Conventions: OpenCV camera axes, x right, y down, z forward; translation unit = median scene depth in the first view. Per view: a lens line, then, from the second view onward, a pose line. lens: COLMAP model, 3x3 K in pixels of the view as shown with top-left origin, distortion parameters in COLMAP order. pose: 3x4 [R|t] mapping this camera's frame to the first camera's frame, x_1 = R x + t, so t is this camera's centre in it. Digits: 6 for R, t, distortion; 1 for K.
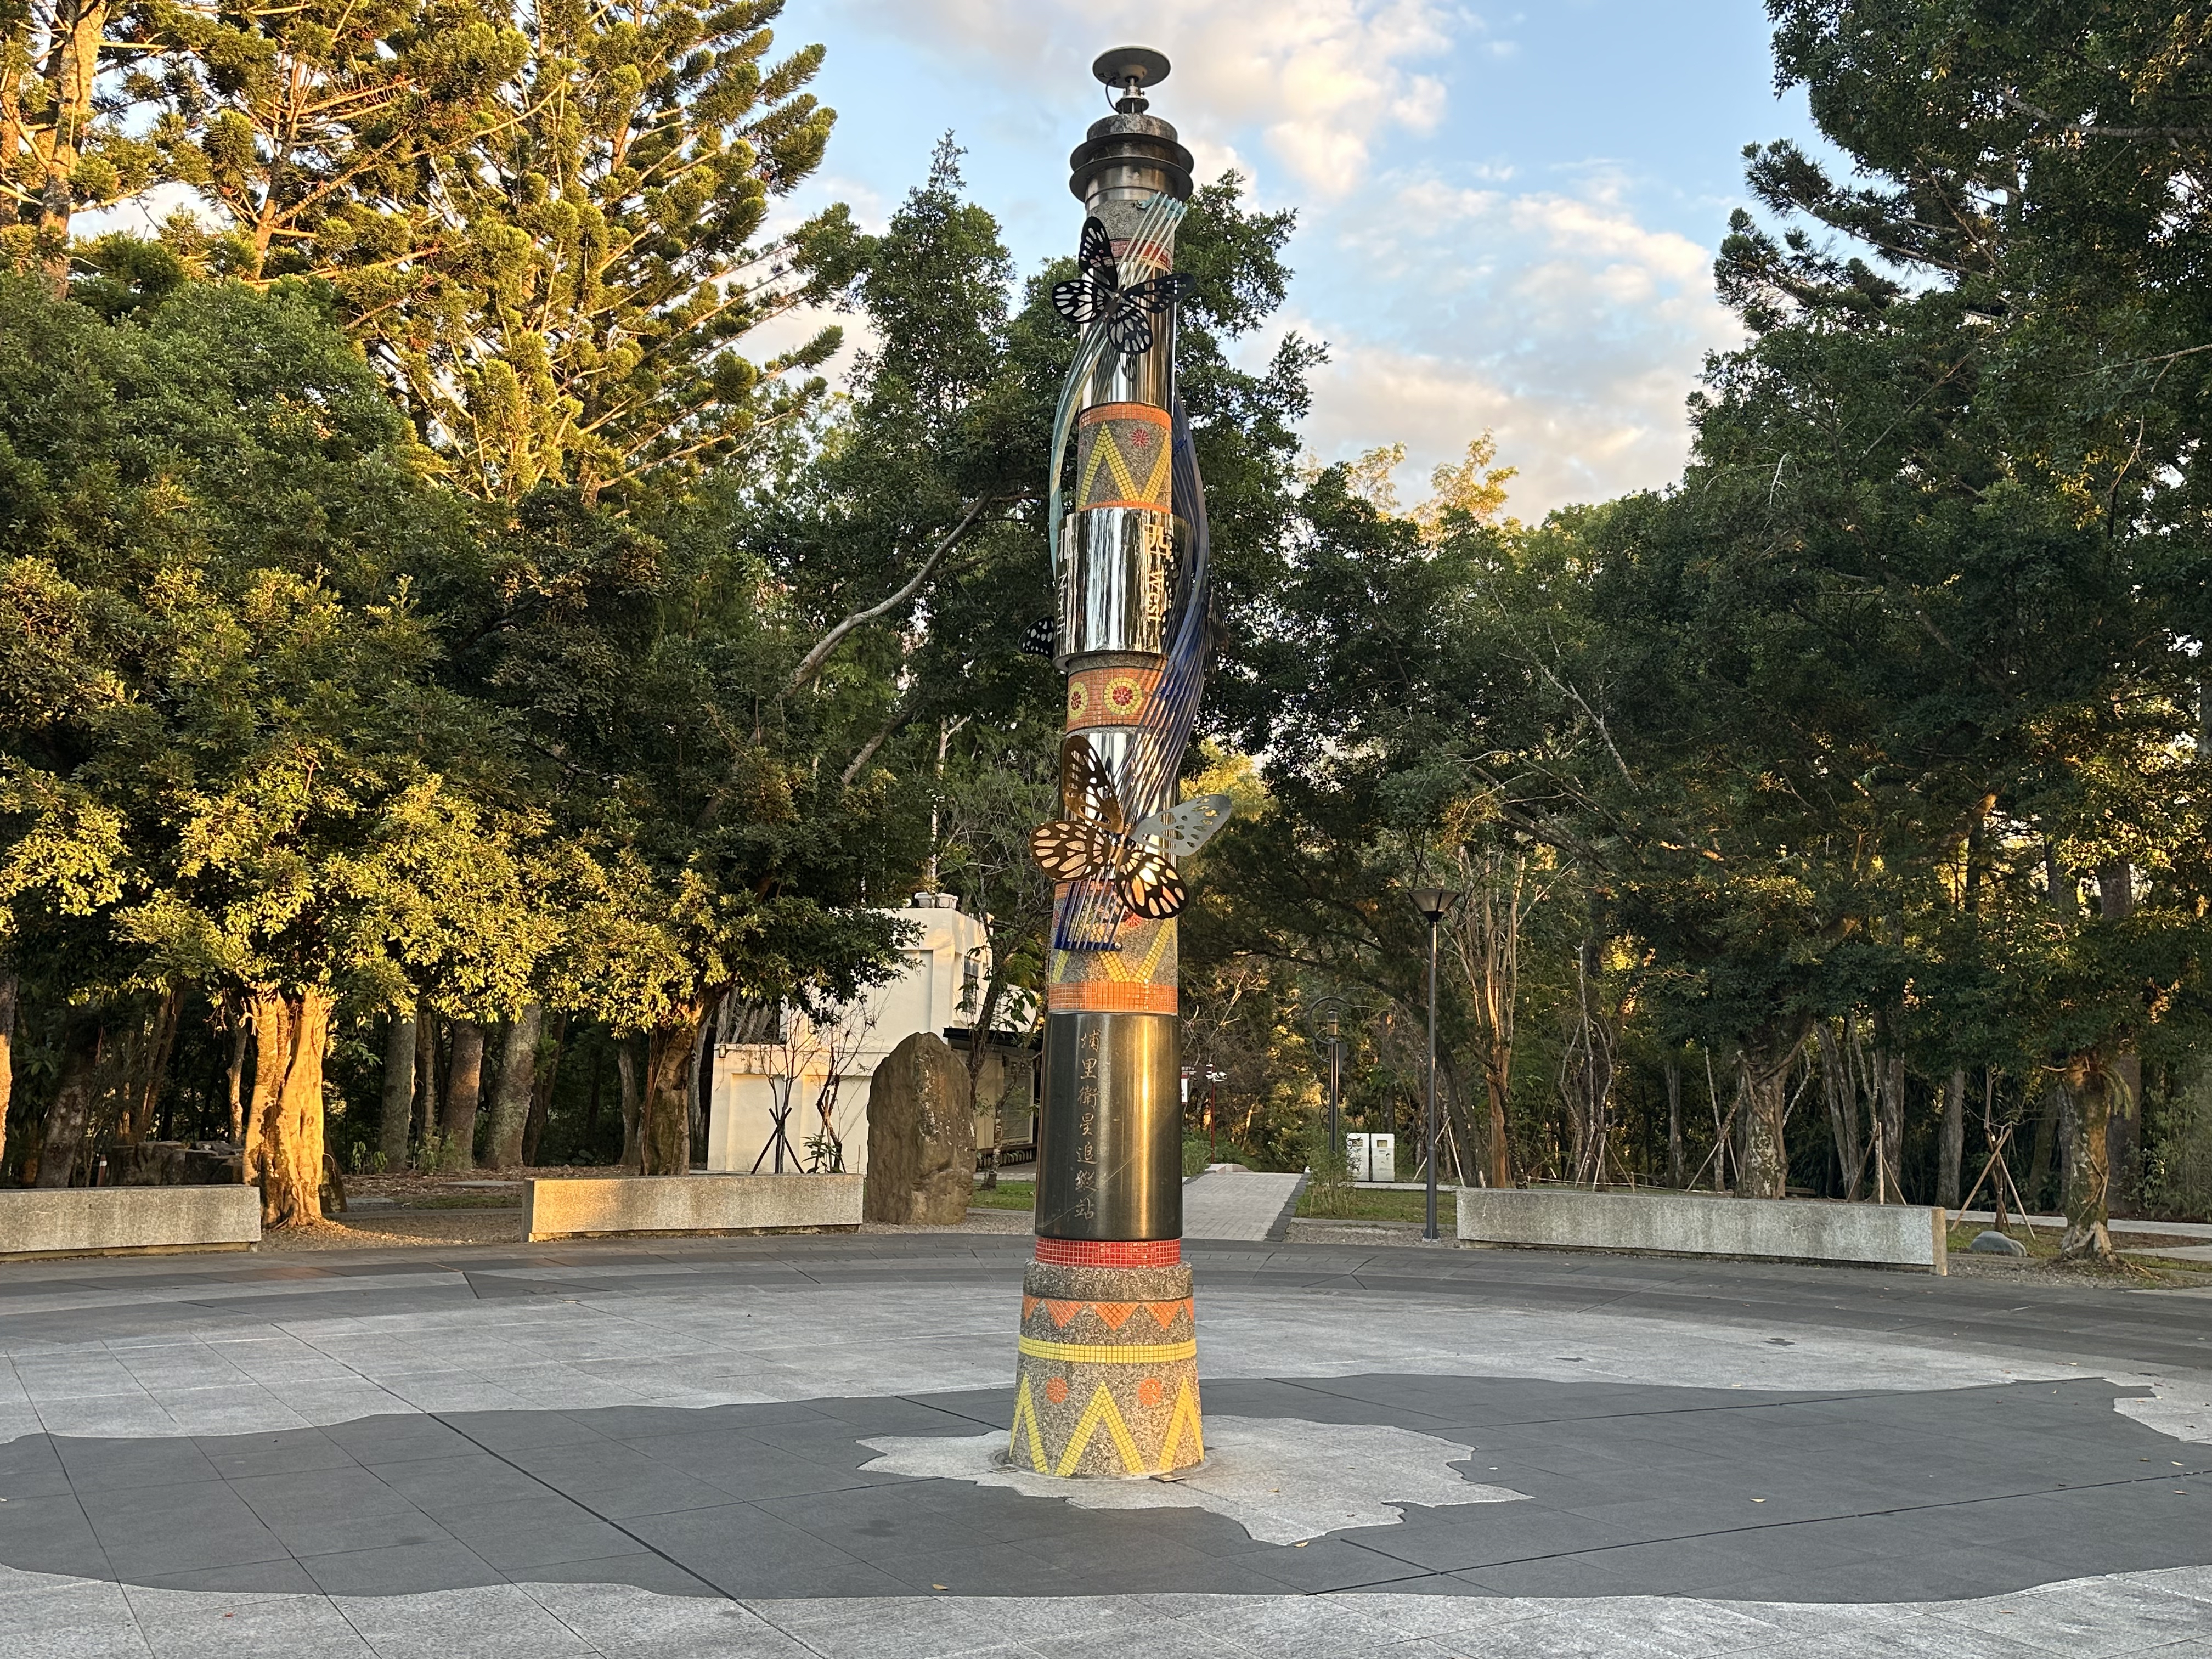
lens RADIAL K [[1990.4, 0, 1108.6], [0, 1990.4, 839.4], [0, 0, 1]] dist [0.200555, -0.424385]
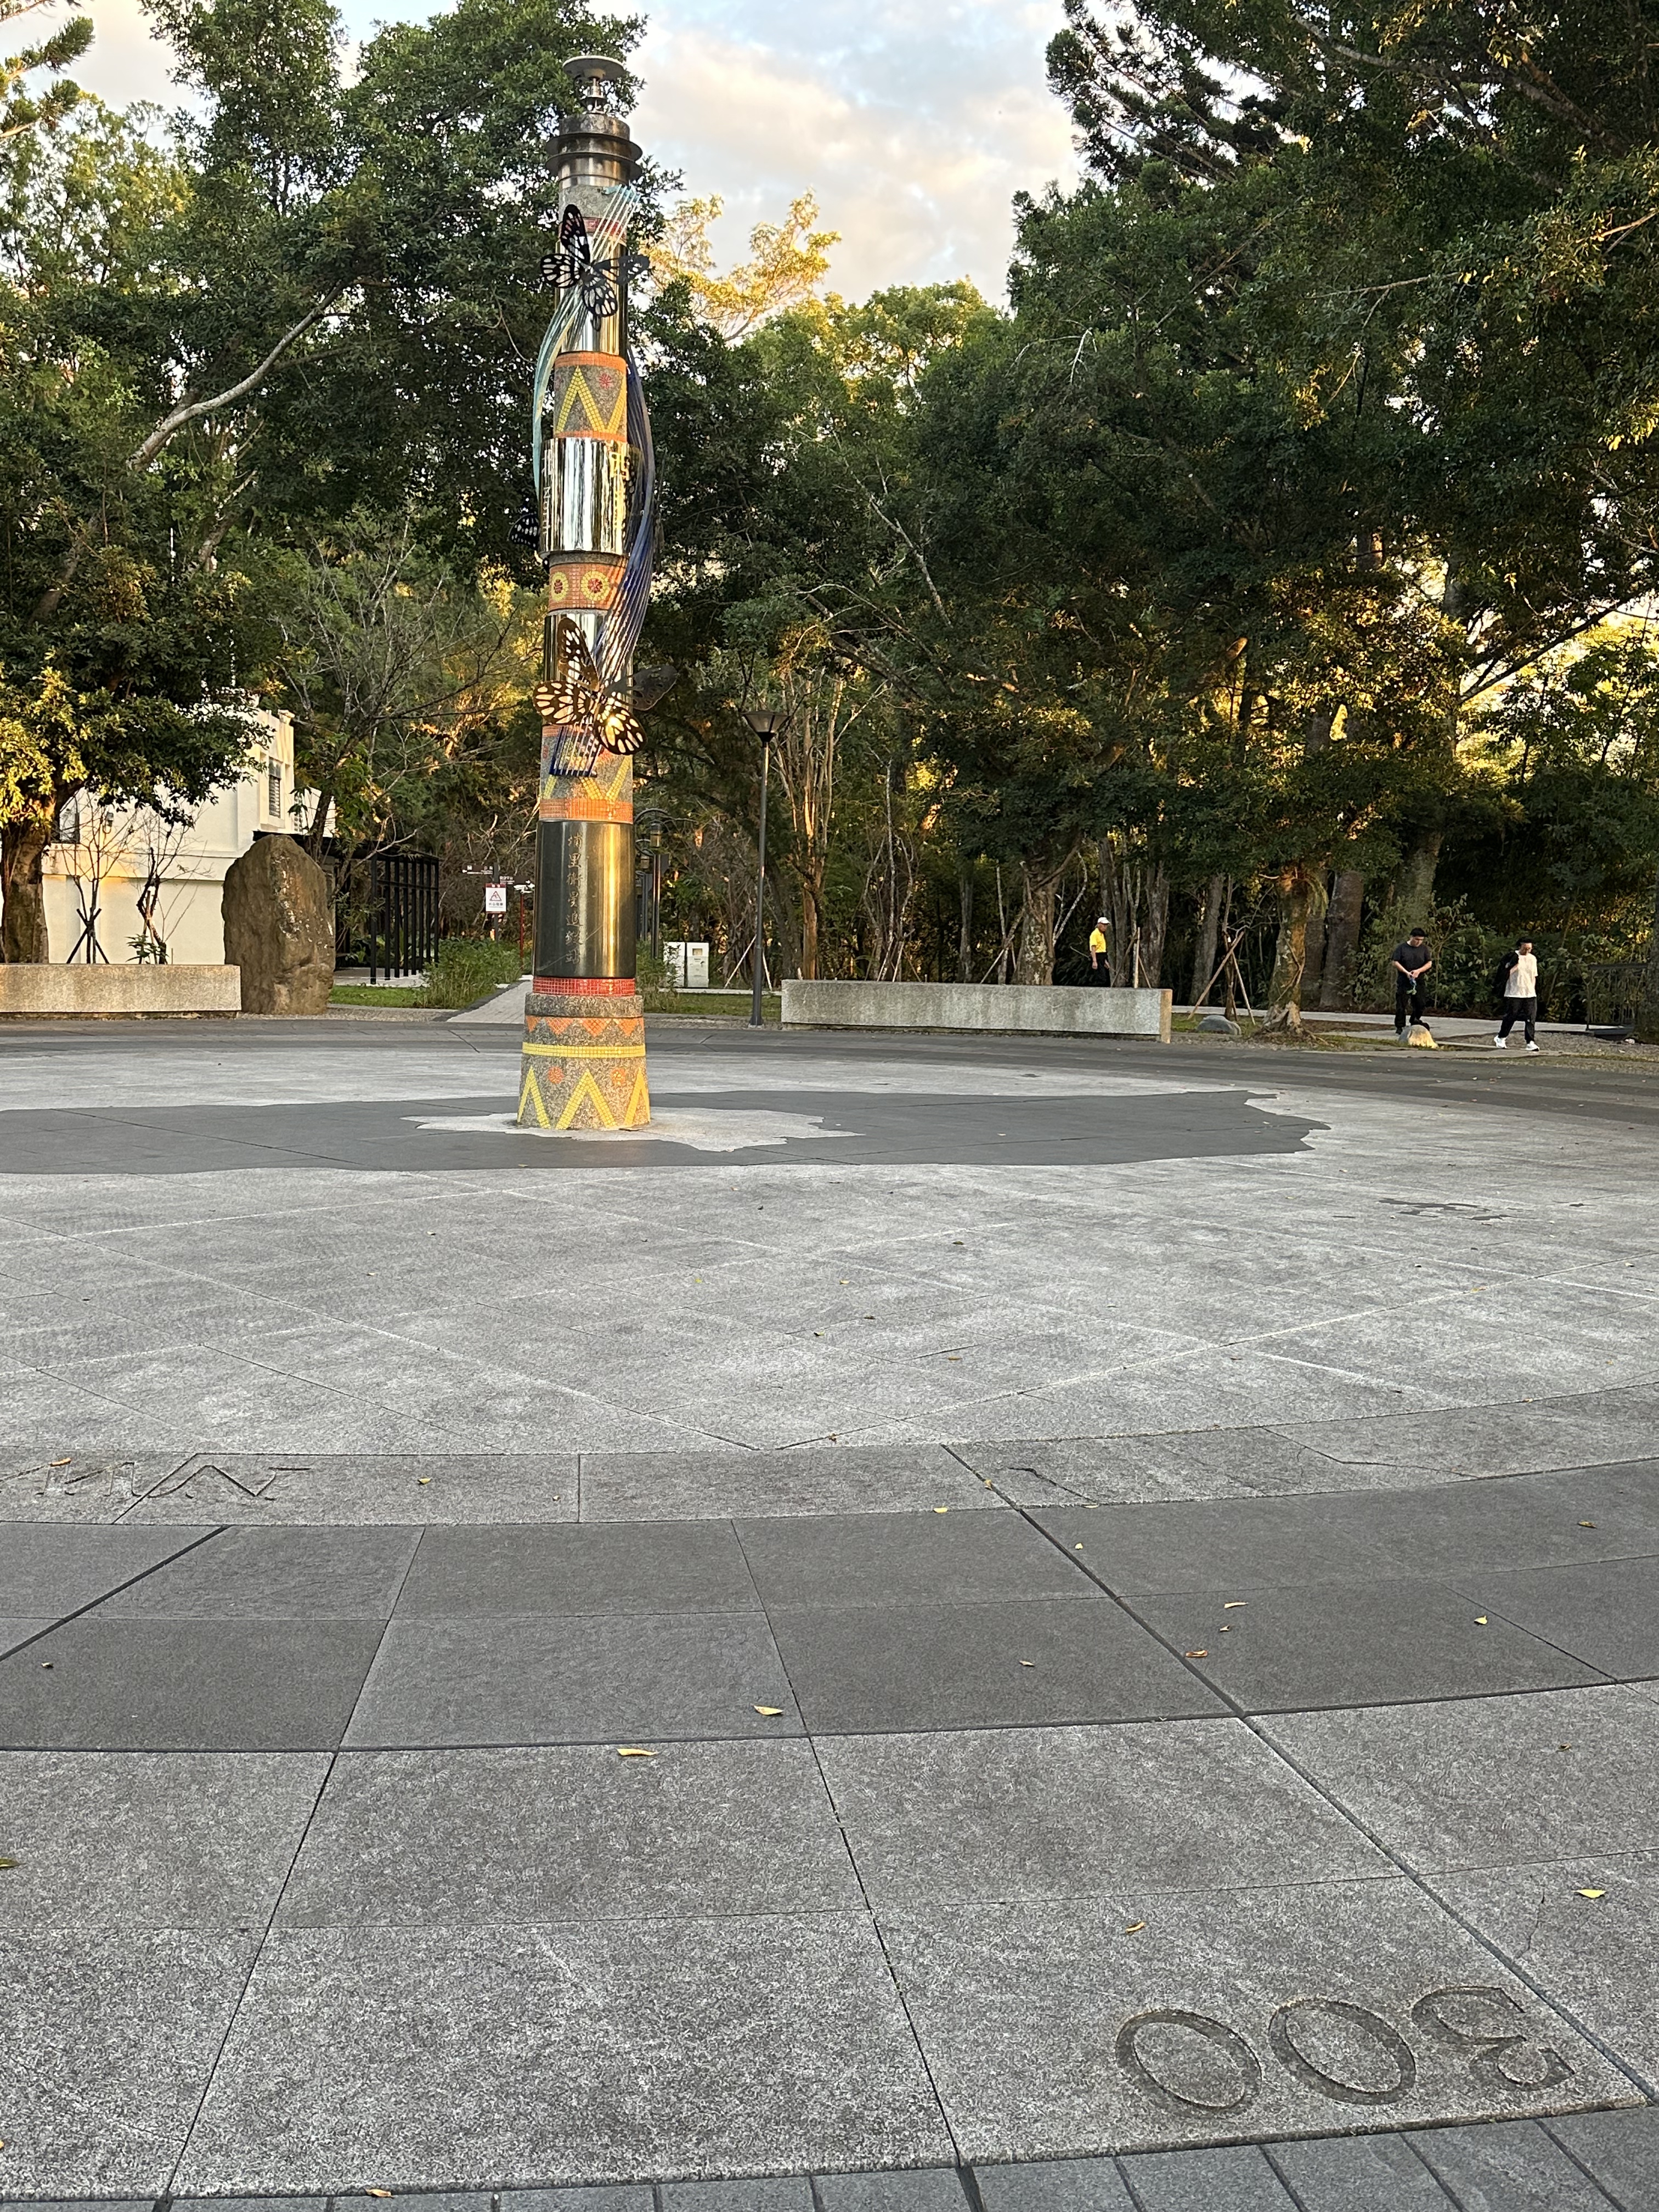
lens RADIAL K [[2137.1, 0, 829.5], [0, 2137.1, 1106.0], [0, 0, 1]] dist [0.202065, -0.396570]
pose [[0.978581, -0.010612, 0.205587, -0.050445], [-0.033848, 0.976785, 0.211533, -0.015100], [-0.203059, -0.213961, 0.955504, -0.182895]]
